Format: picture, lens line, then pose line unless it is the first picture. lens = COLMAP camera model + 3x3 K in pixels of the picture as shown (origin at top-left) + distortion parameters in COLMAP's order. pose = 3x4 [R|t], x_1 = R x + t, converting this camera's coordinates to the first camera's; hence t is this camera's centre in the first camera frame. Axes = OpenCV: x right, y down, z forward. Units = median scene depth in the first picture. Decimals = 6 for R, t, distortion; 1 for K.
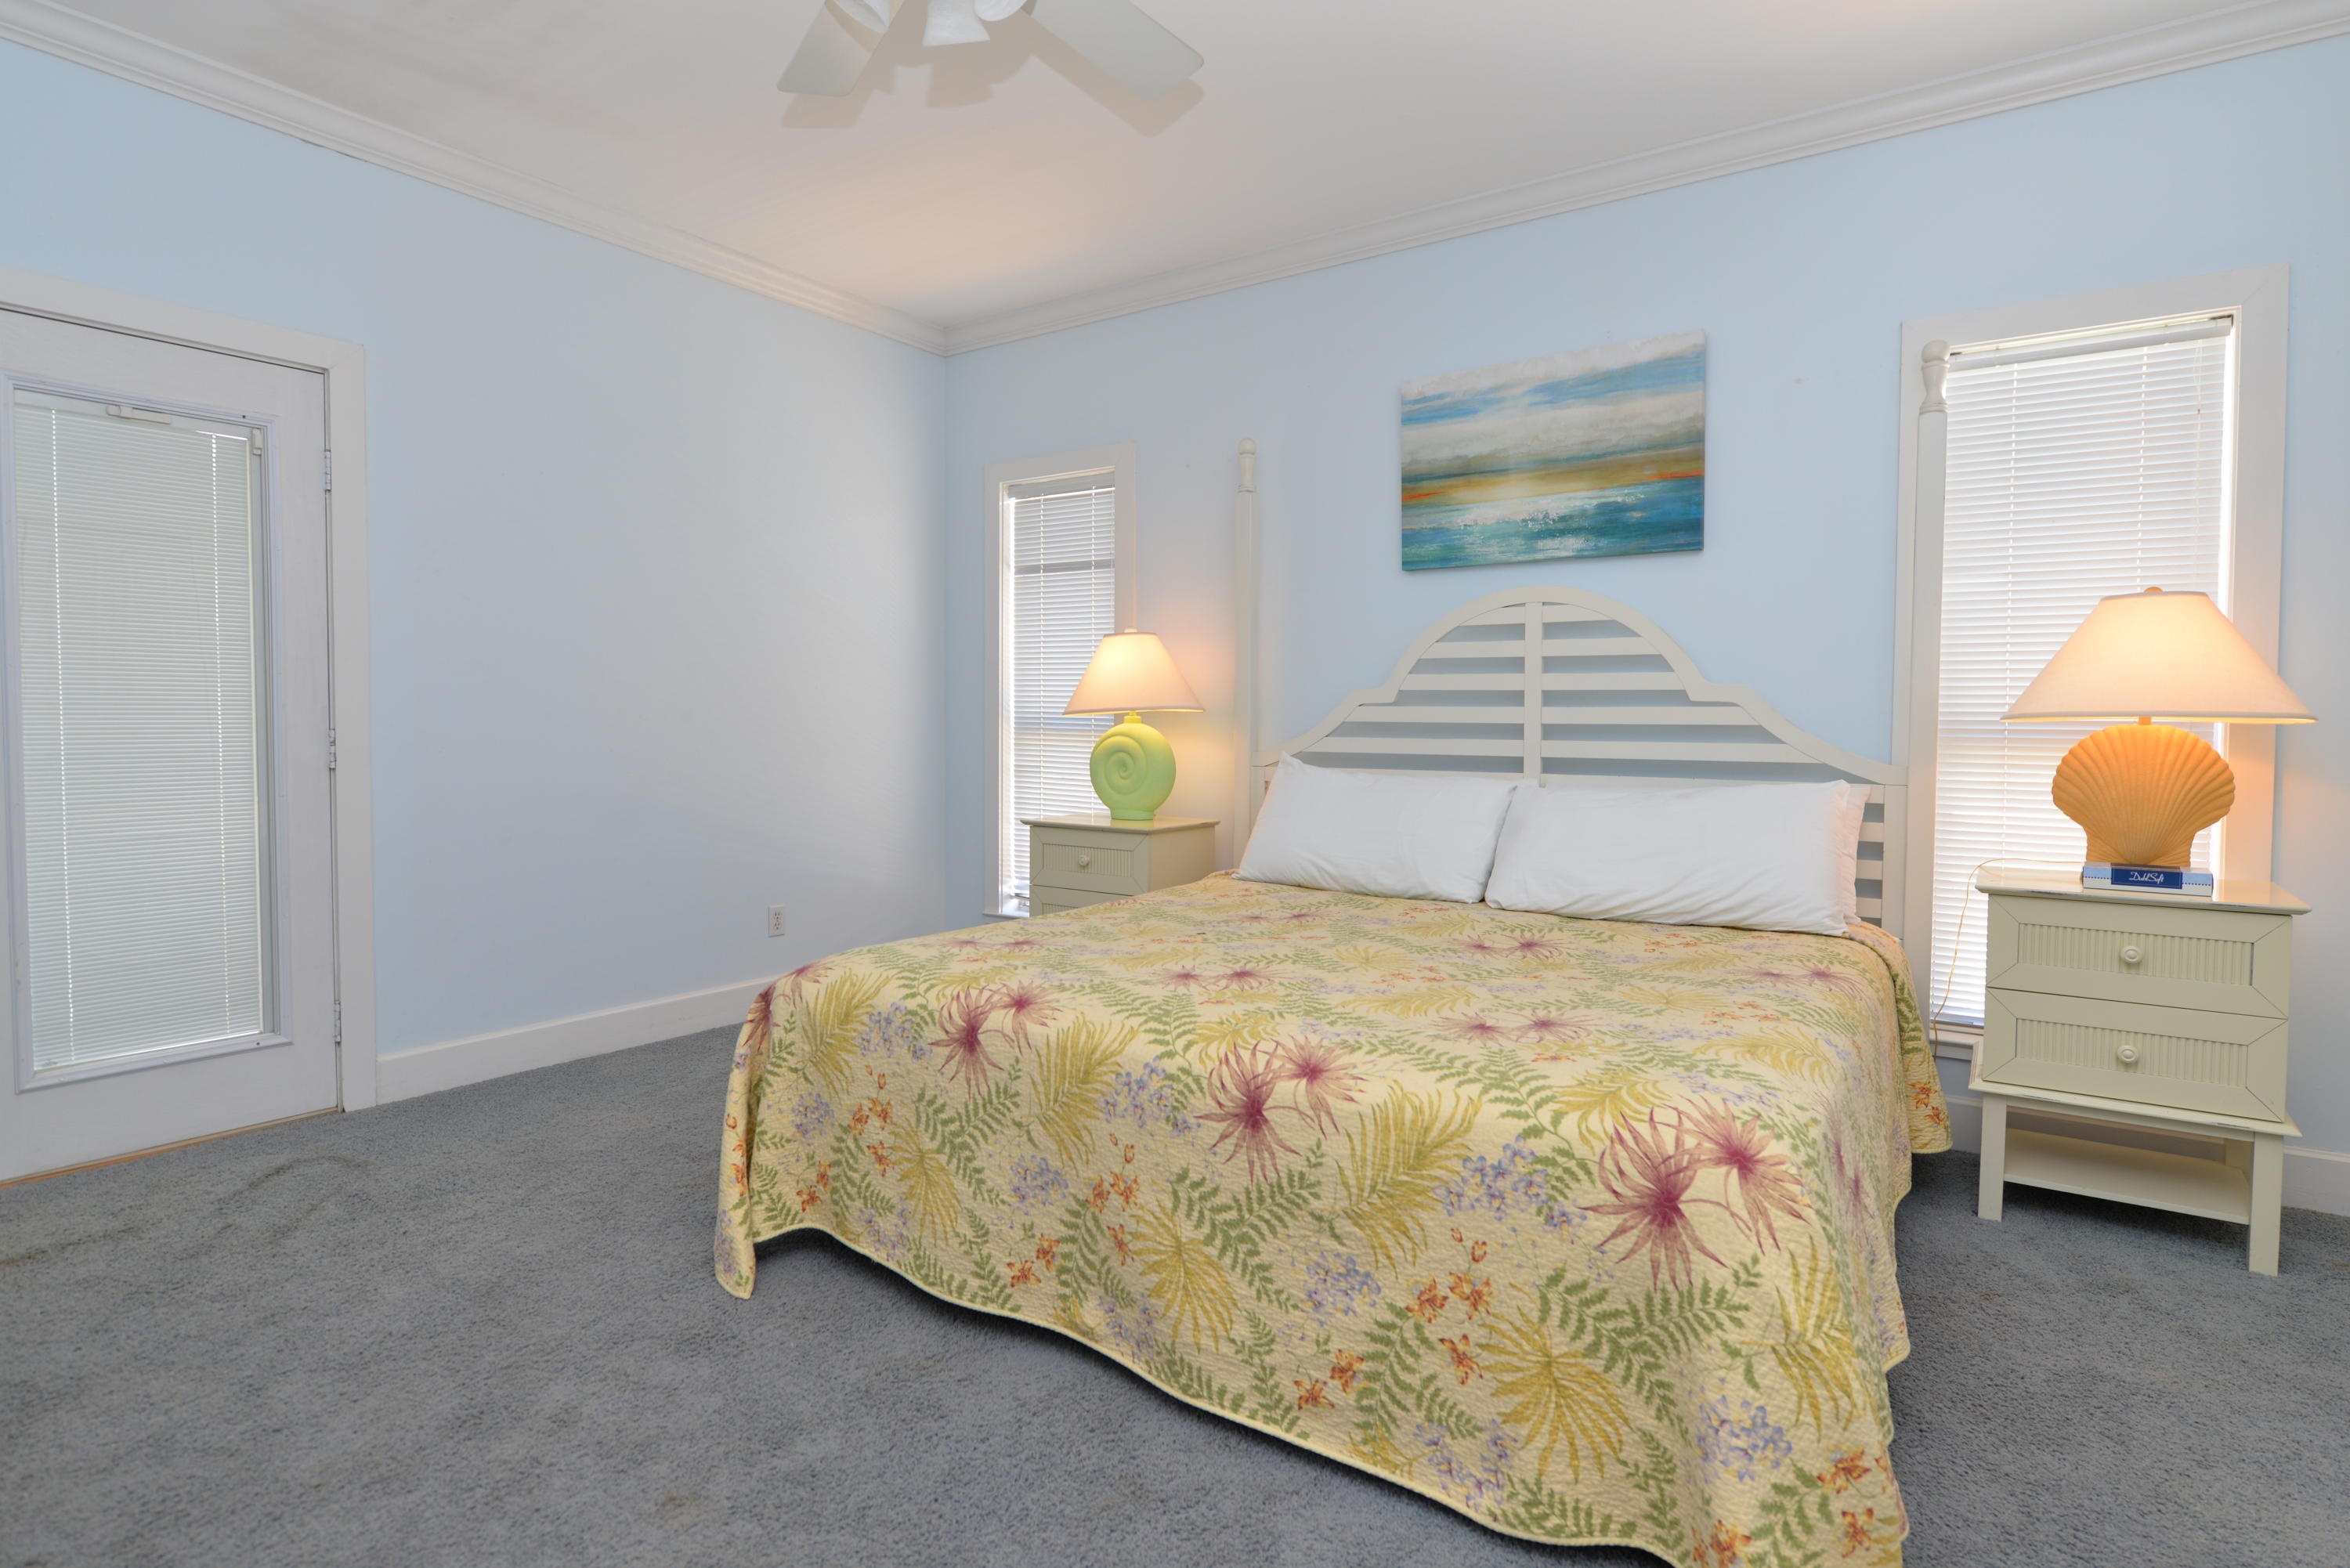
lens RADIAL K [[1206.5, 0, 1175.0], [0, 1206.5, 784.0], [0, 0, 1]] dist [-0.004814, -0.007307]
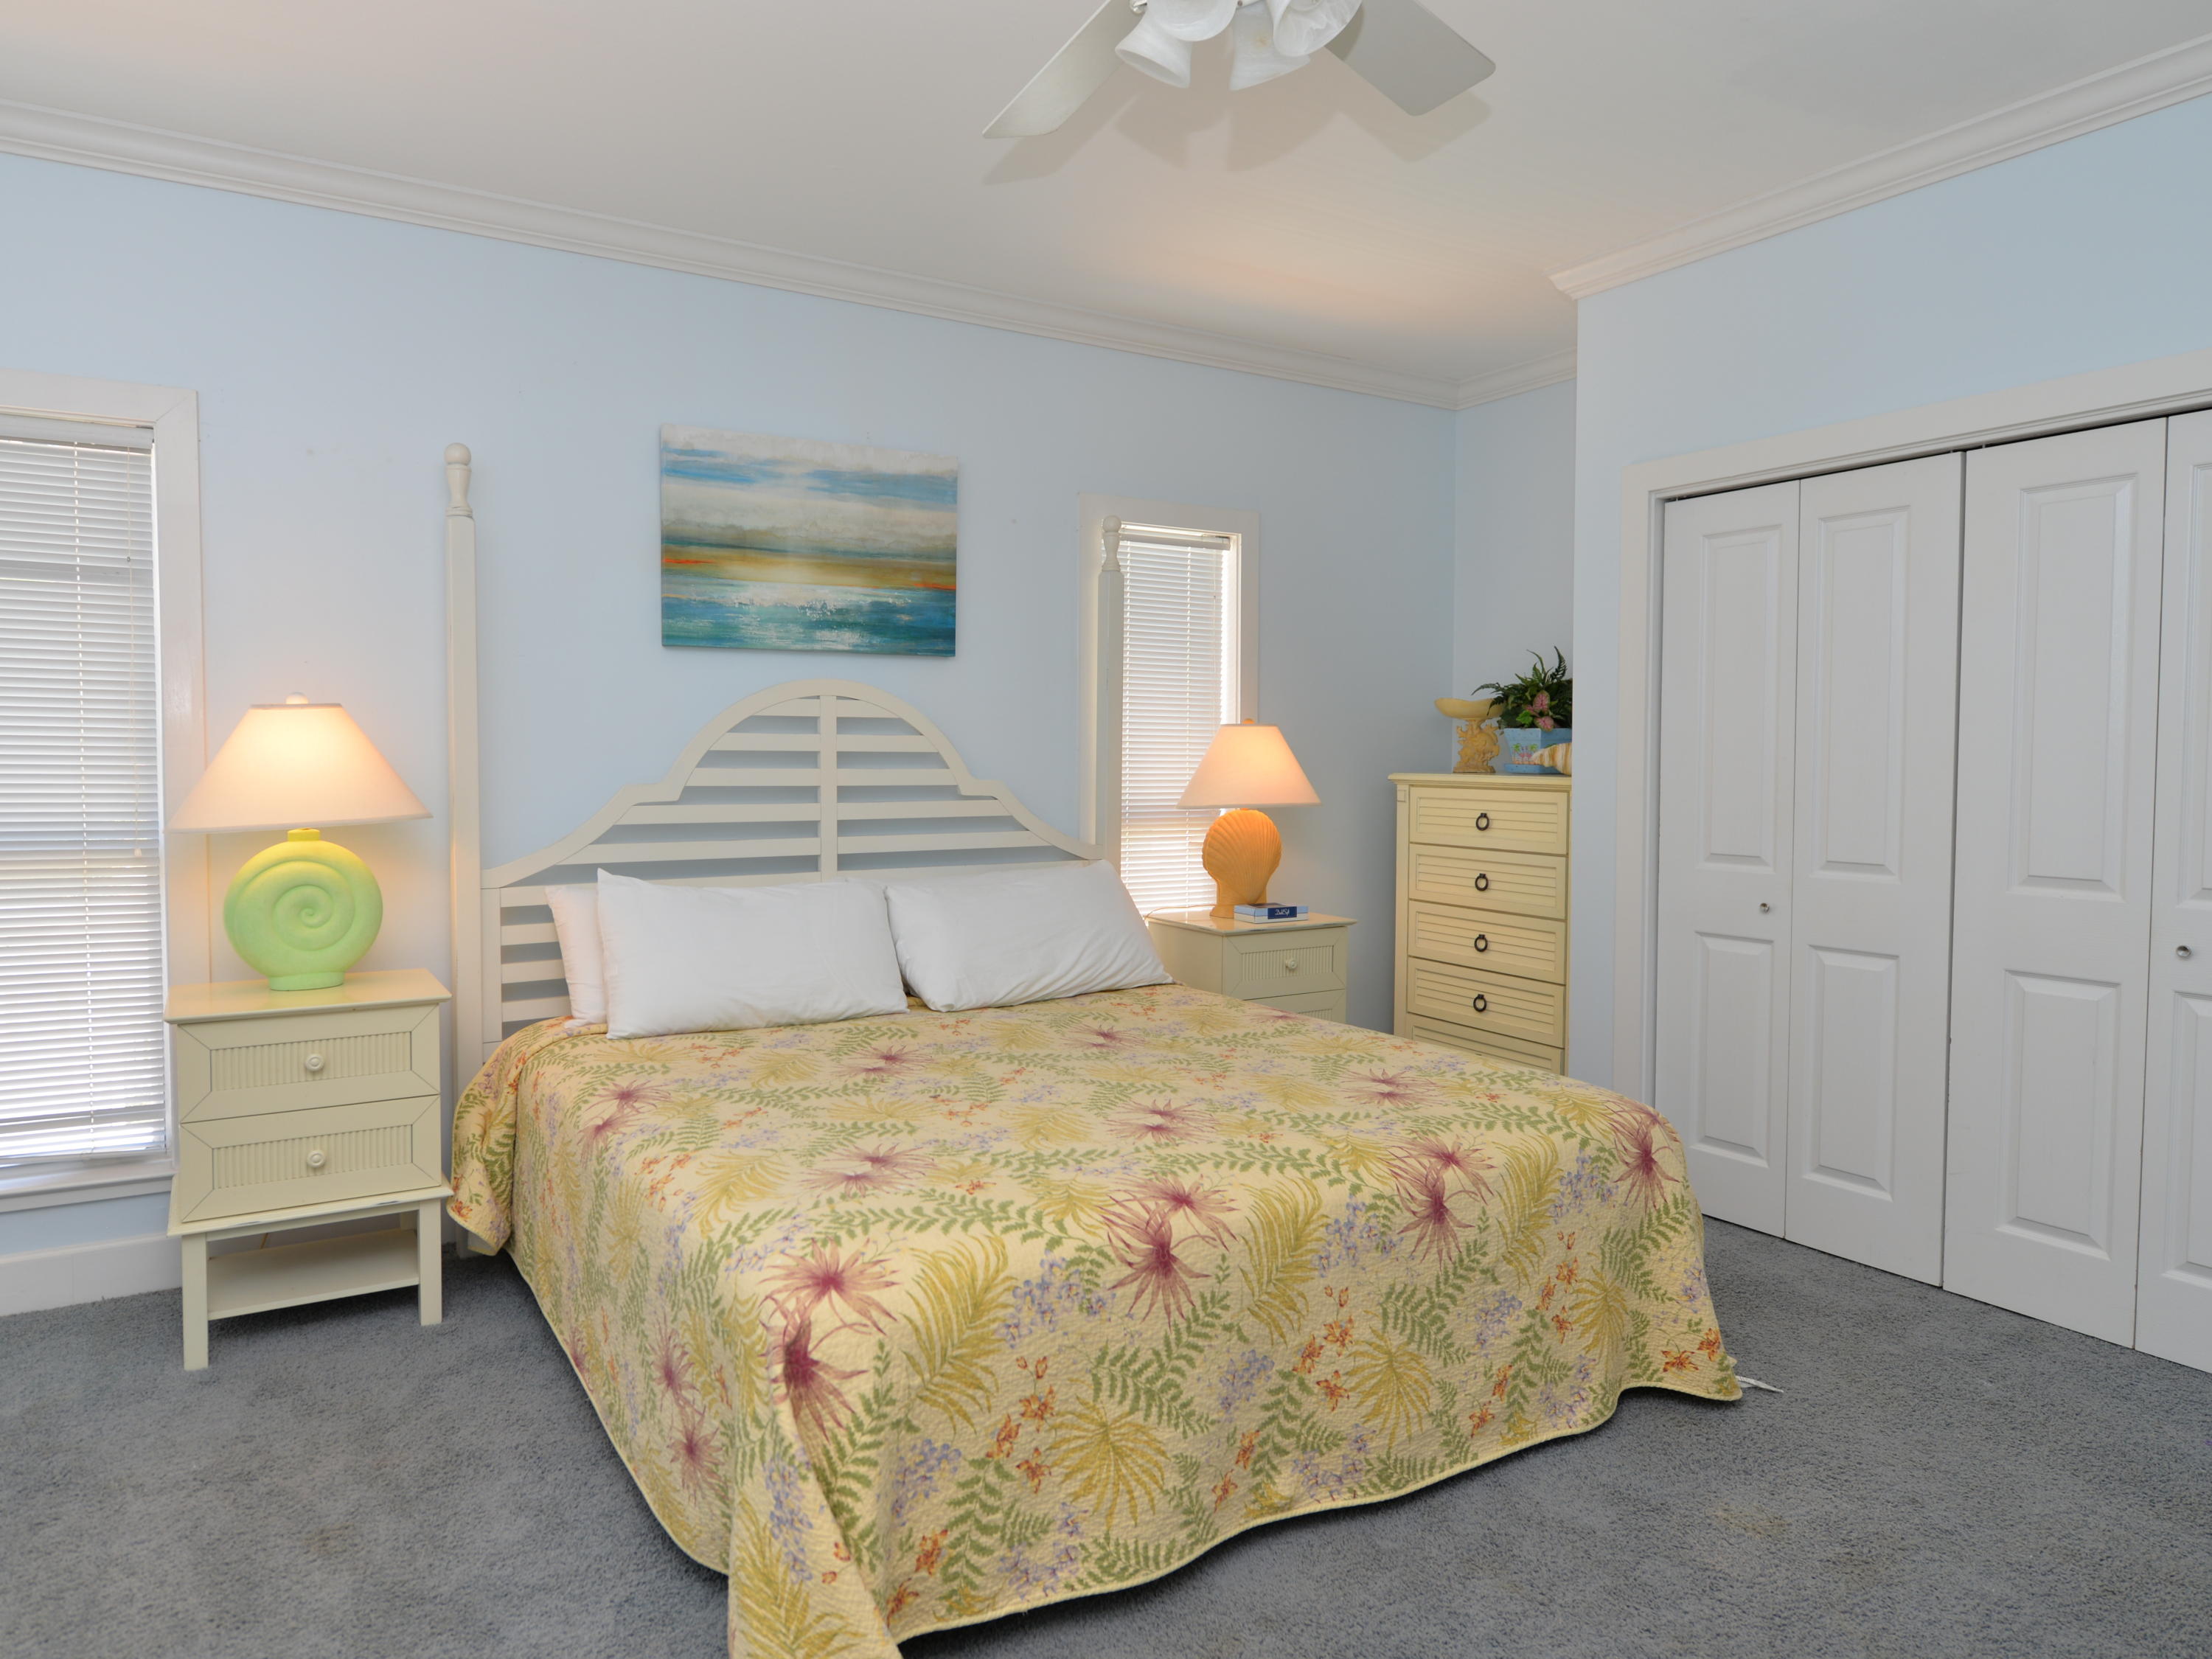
lens RADIAL K [[1295.6, 0, 1106.0], [0, 1295.6, 829.5], [0, 0, 1]] dist [-0.003908, -0.000533]
pose [[0.428599, -0.053138, 0.901931, -0.662486], [0.047565, 0.998212, 0.036207, -0.084050], [-0.902242, 0.027382, 0.430360, 0.423106]]
